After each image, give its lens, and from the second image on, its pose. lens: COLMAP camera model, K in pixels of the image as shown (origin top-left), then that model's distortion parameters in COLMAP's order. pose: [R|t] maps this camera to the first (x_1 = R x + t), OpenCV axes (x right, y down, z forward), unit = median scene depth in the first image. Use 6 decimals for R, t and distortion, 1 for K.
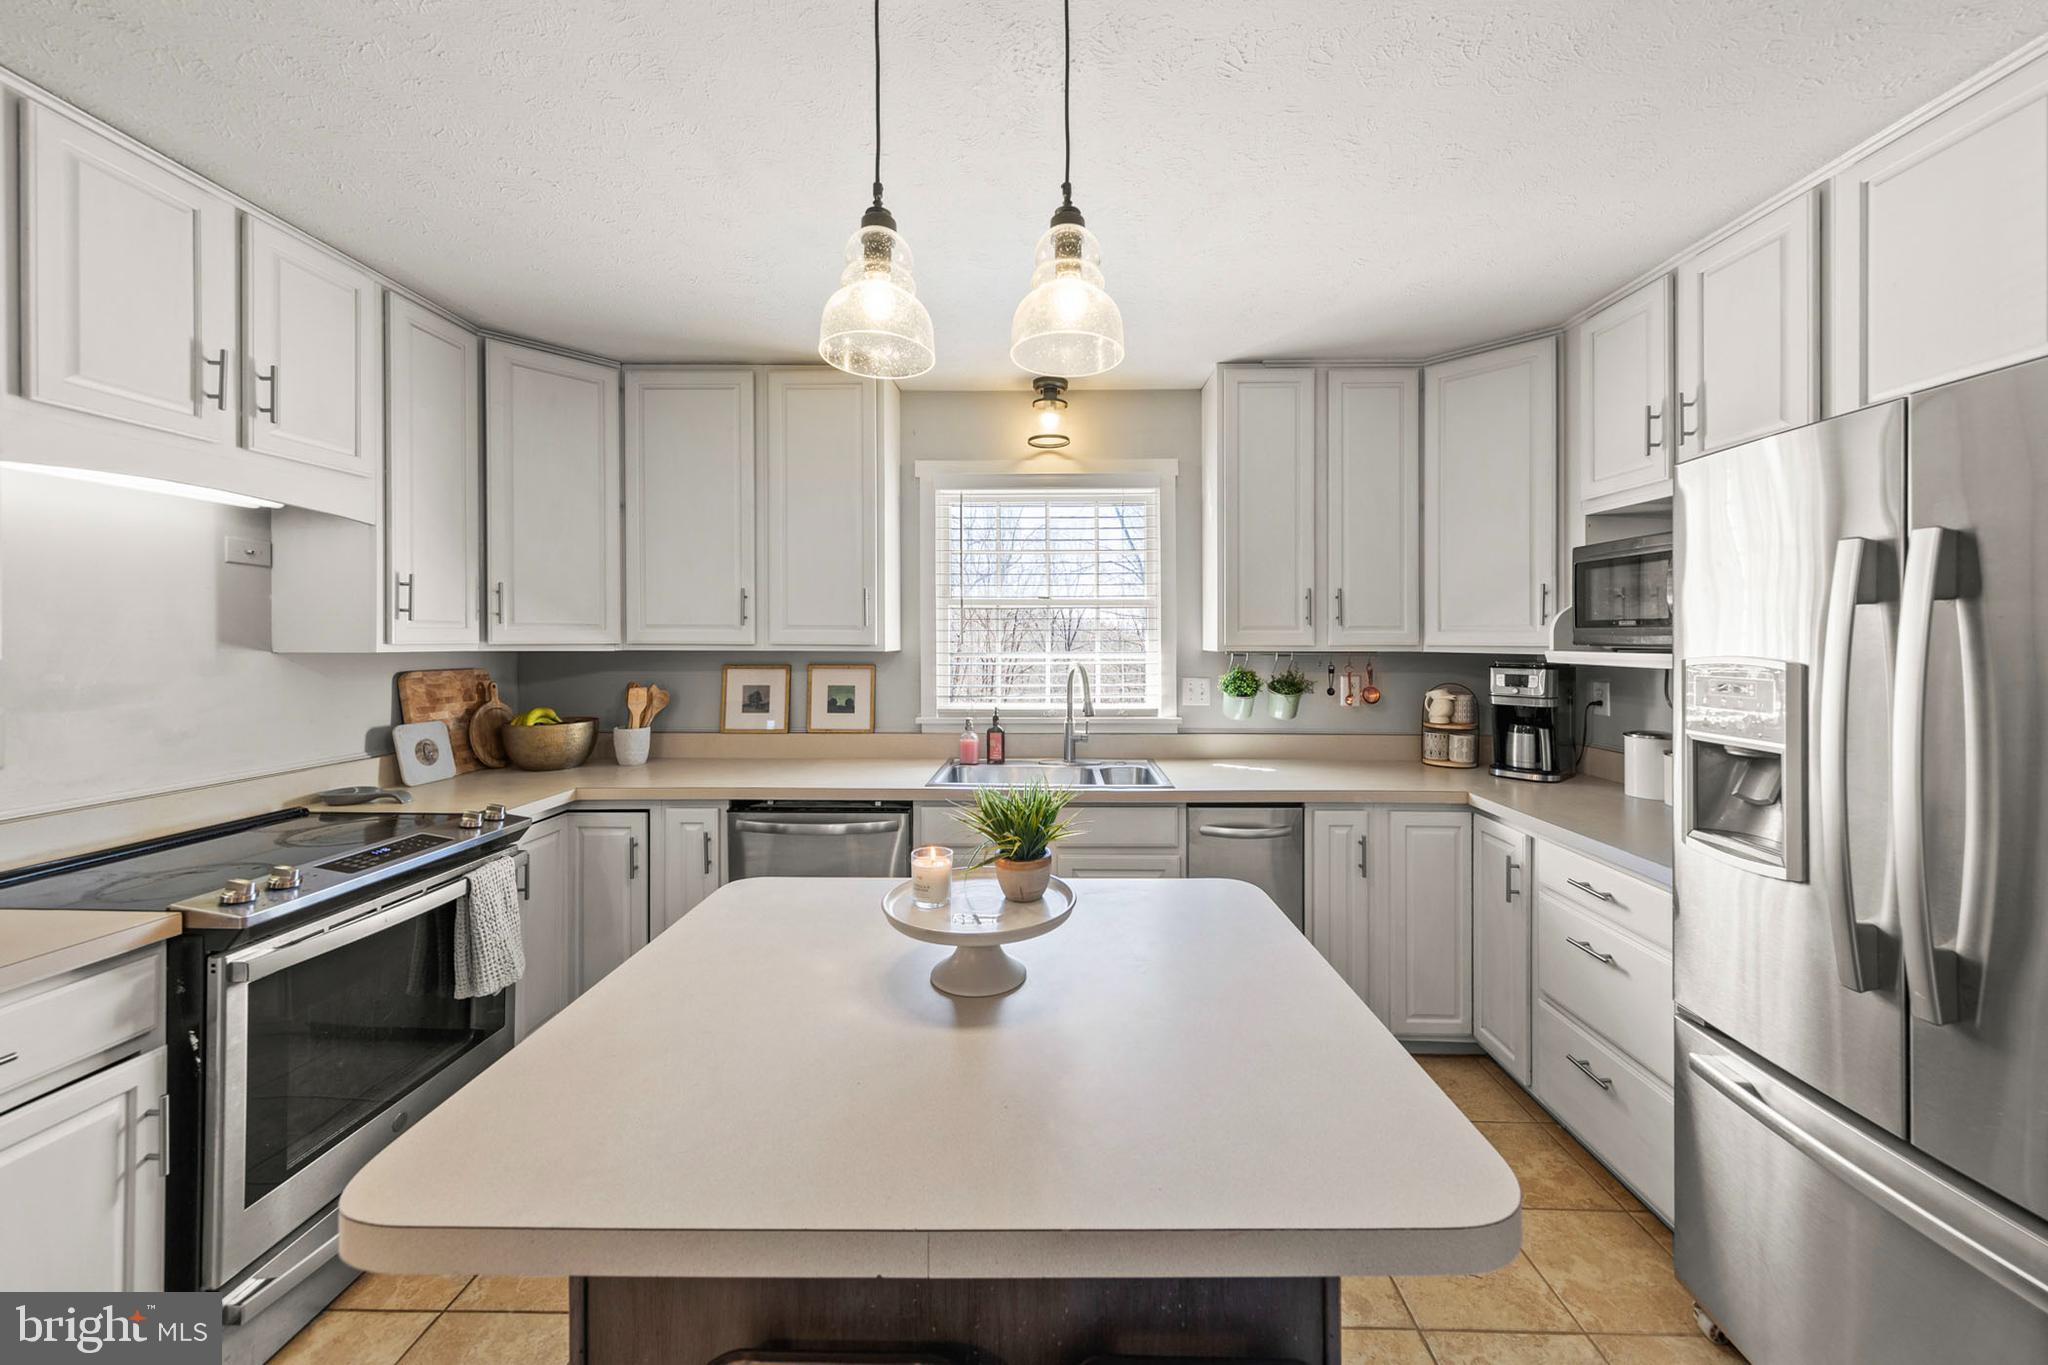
lens RADIAL K [[749.4, 0, 1051.8], [0, 749.4, 642.7], [0, 0, 1]] dist [0.001342, -0.000002]
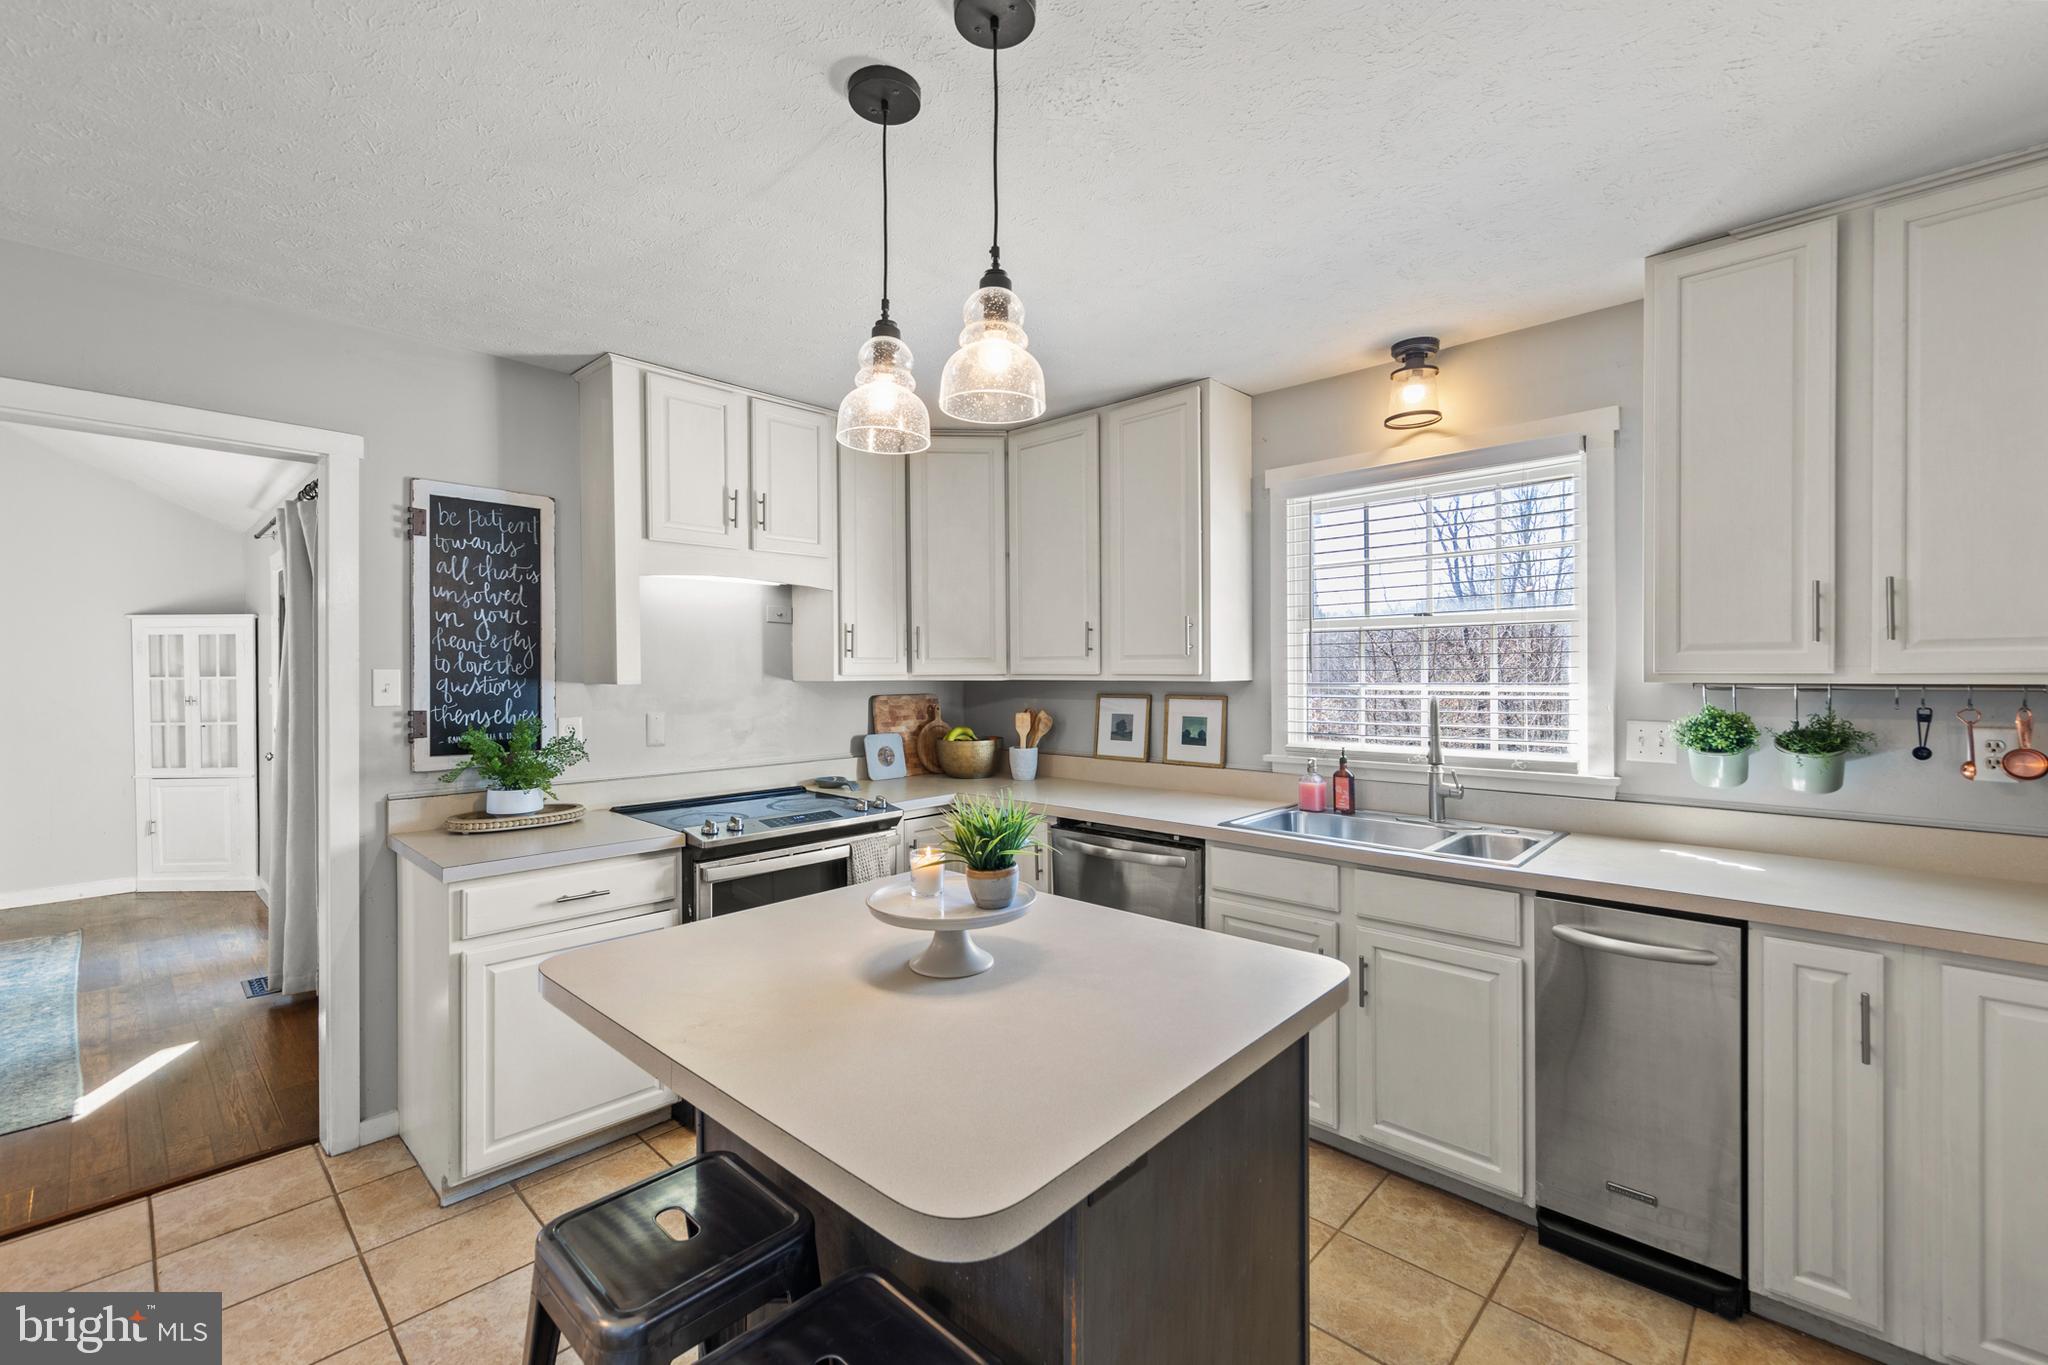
lens RADIAL K [[858.9, 0, 1026.1], [0, 858.9, 676.7], [0, 0, 1]] dist [0.001312, -0.000014]
pose [[0.736513, -0.000998, -0.676422, 0.339050], [0.004762, 0.999982, 0.003710, 0.000534], [0.676406, -0.005953, 0.736505, 0.044120]]
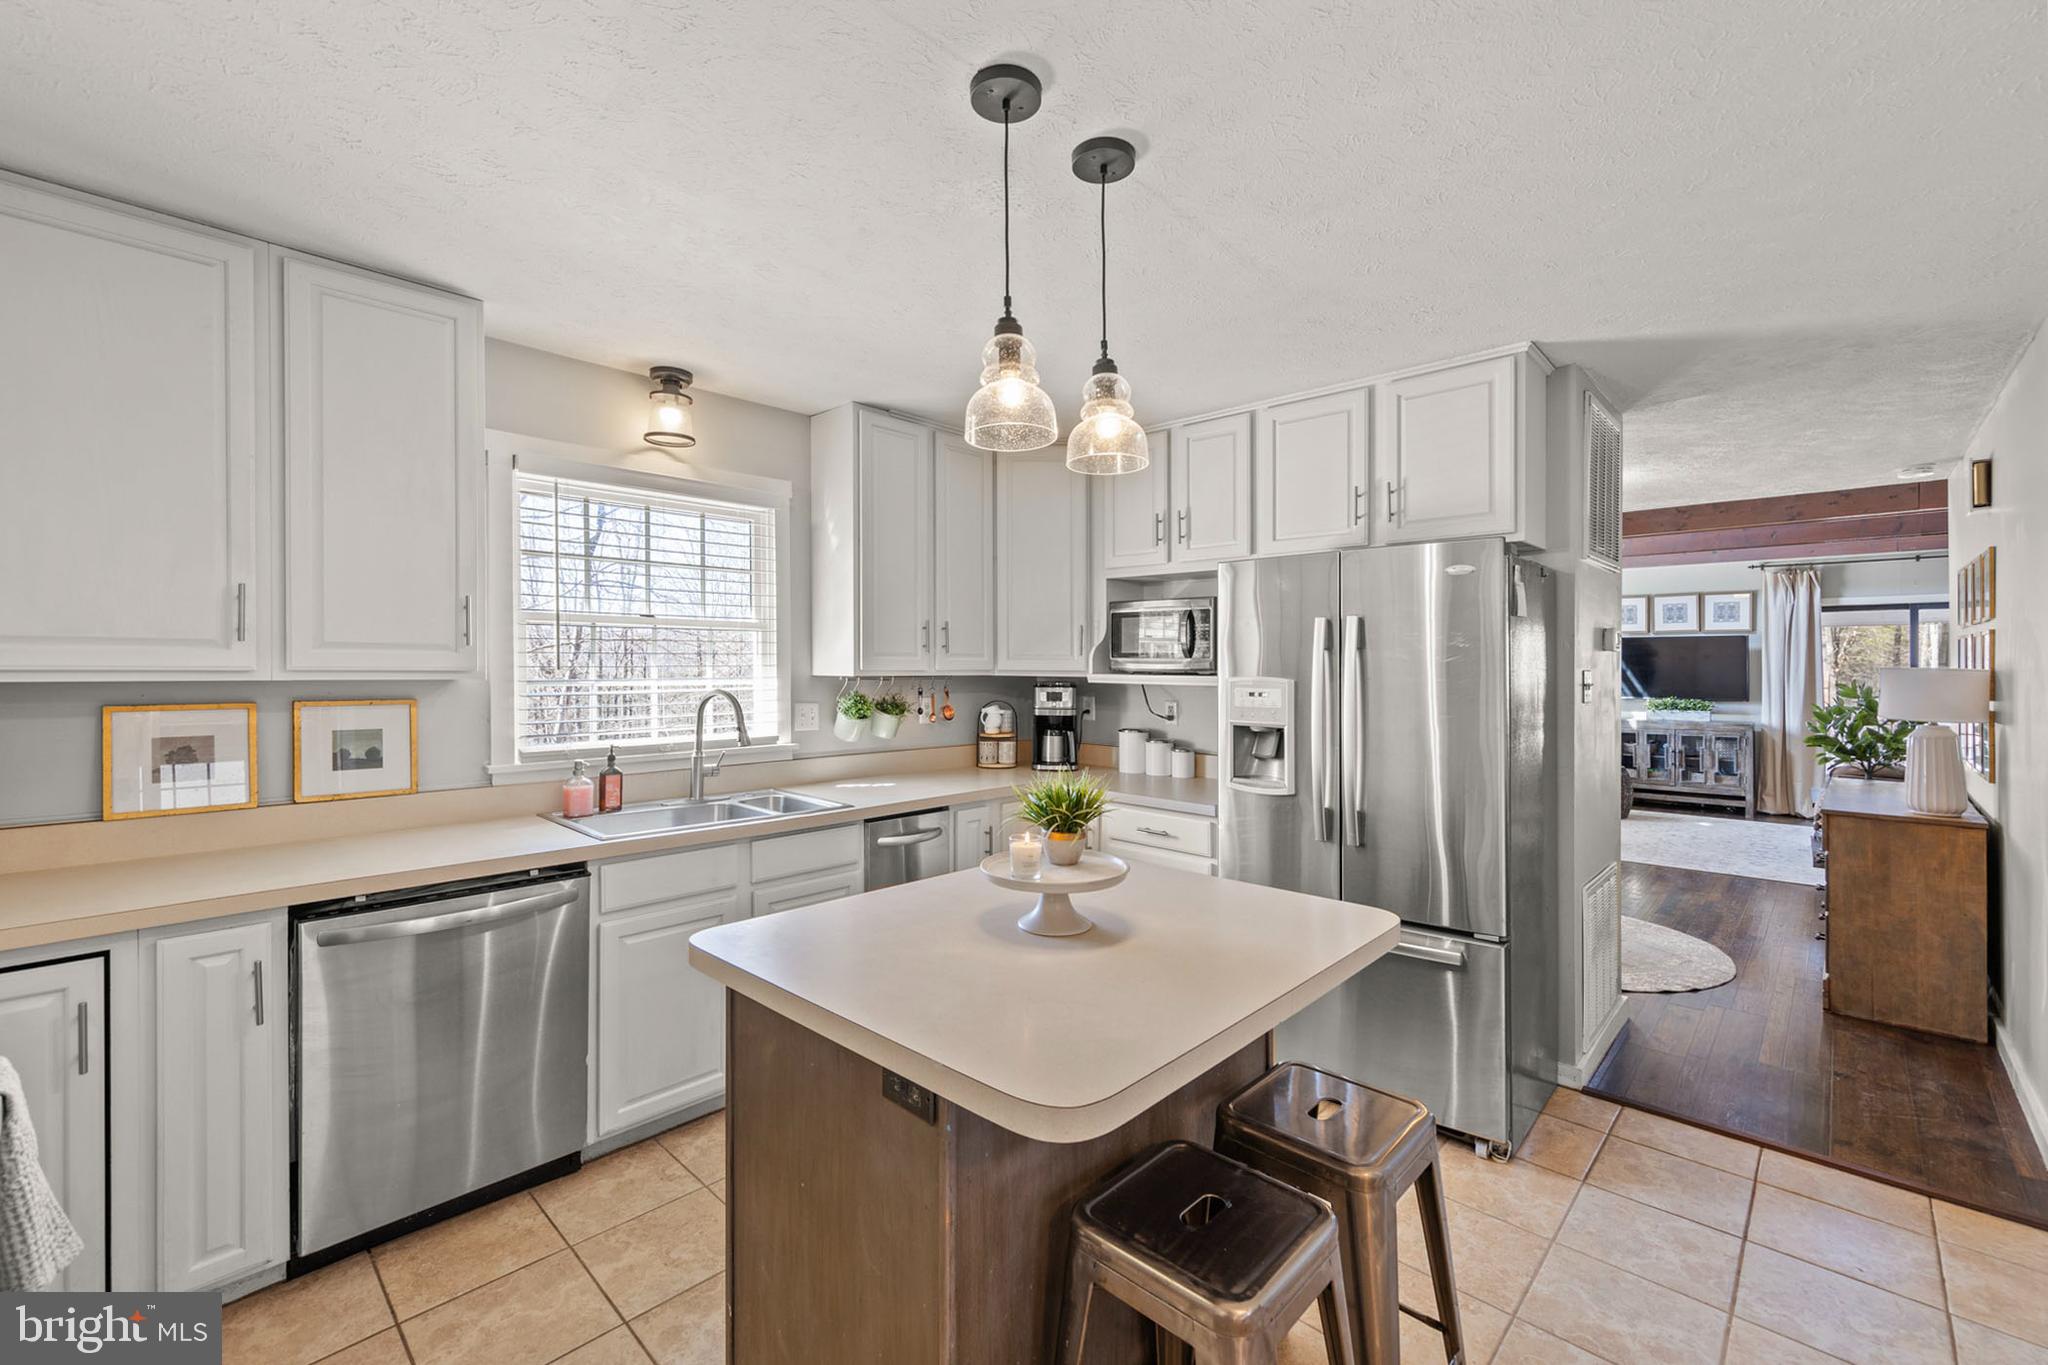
lens RADIAL K [[832.2, 0, 1042.4], [0, 832.2, 663.2], [0, 0, 1]] dist [0.001874, 0.000124]
pose [[0.681903, 0.003618, 0.731434, -0.455868], [-0.001306, 0.999992, -0.003729, -0.002670], [-0.731441, 0.001587, 0.681902, 0.010384]]
